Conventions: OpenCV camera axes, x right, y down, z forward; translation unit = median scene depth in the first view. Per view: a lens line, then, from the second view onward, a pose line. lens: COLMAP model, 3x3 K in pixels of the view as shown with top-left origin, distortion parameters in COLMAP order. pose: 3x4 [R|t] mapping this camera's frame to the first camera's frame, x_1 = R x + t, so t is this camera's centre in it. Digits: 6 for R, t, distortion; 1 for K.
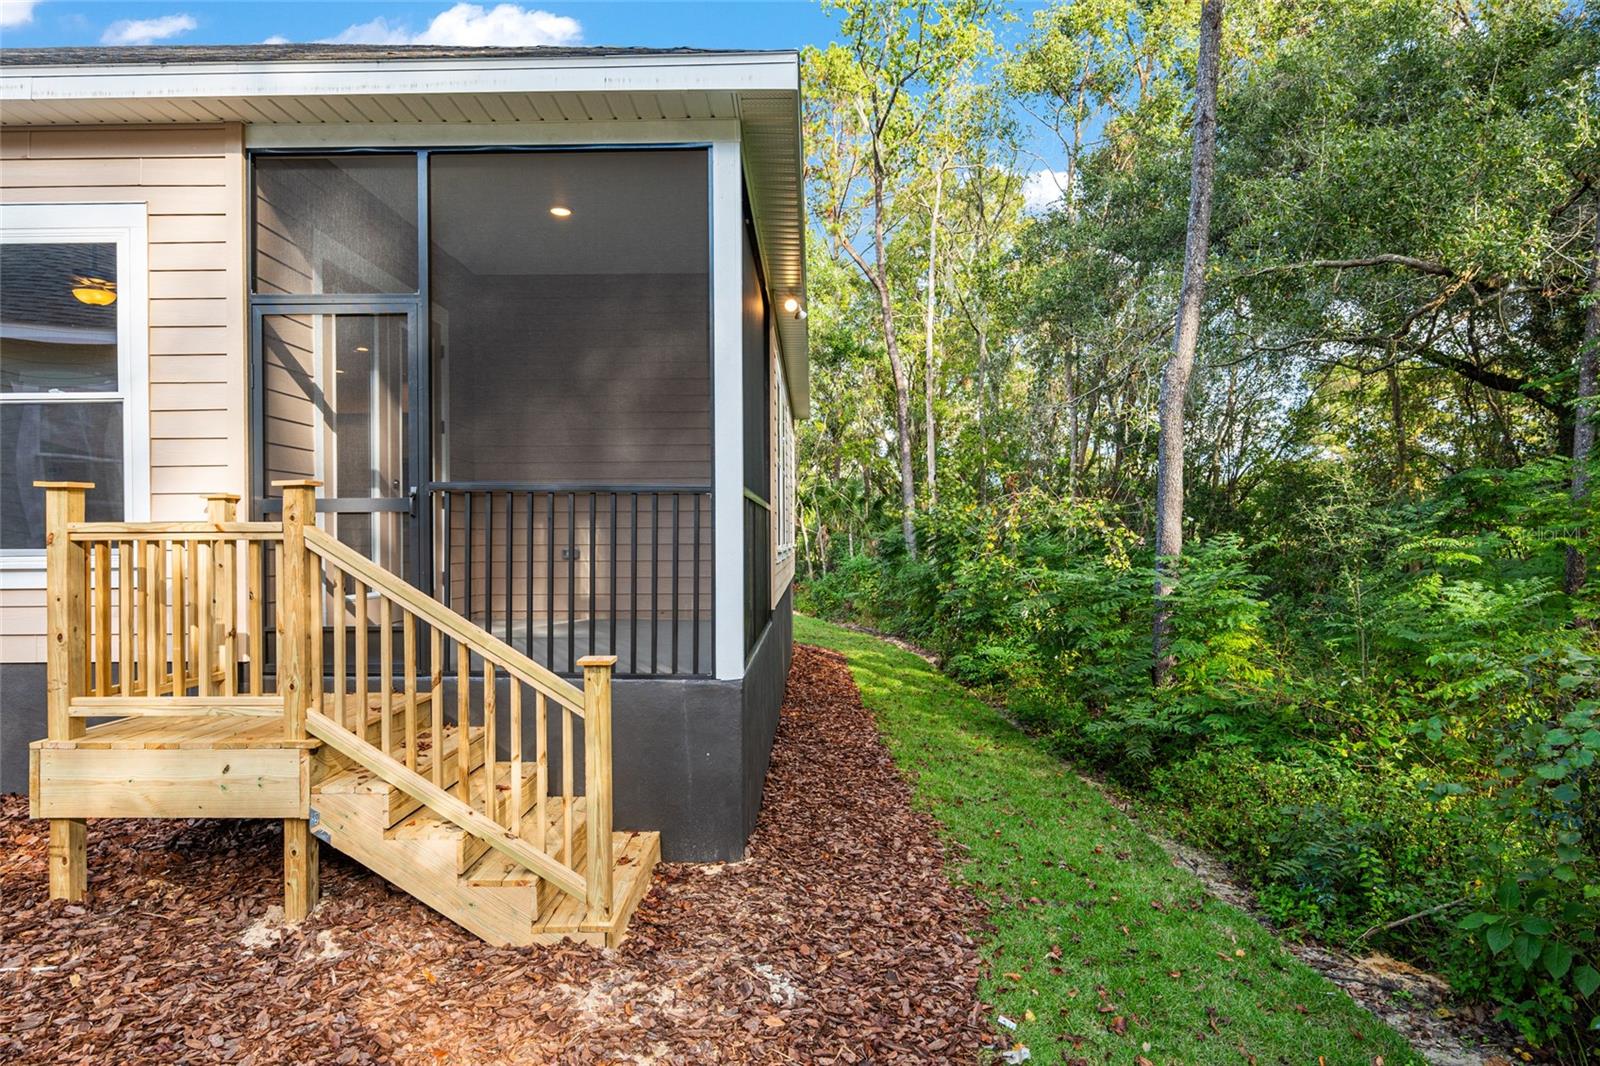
lens RADIAL K [[852.5, 0, 796.5], [0, 852.5, 539.1], [0, 0, 1]] dist [-0.013545, 0.003728]
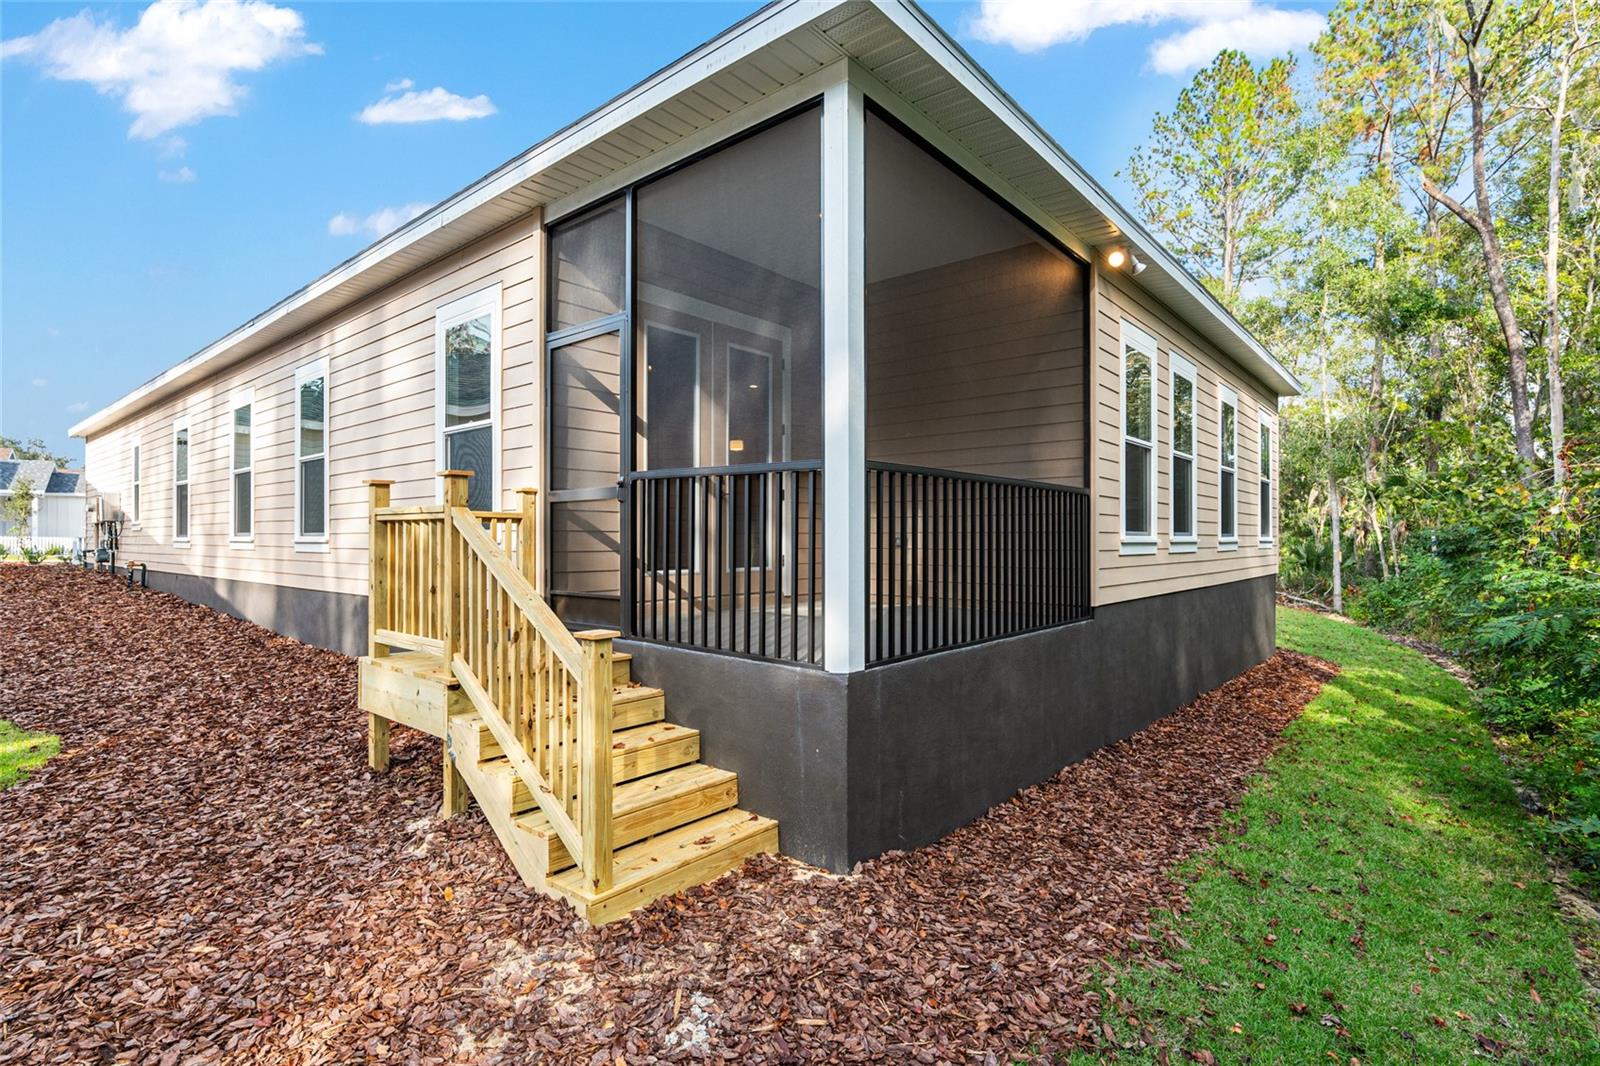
lens RADIAL K [[760.4, 0, 802.1], [0, 760.4, 533.0], [0, 0, 1]] dist [-0.017458, 0.004703]
pose [[0.781993, 0.001713, -0.623285, 0.399250], [-0.004509, 0.999986, -0.002909, 0.018290], [0.623271, 0.005085, 0.781989, 0.341250]]
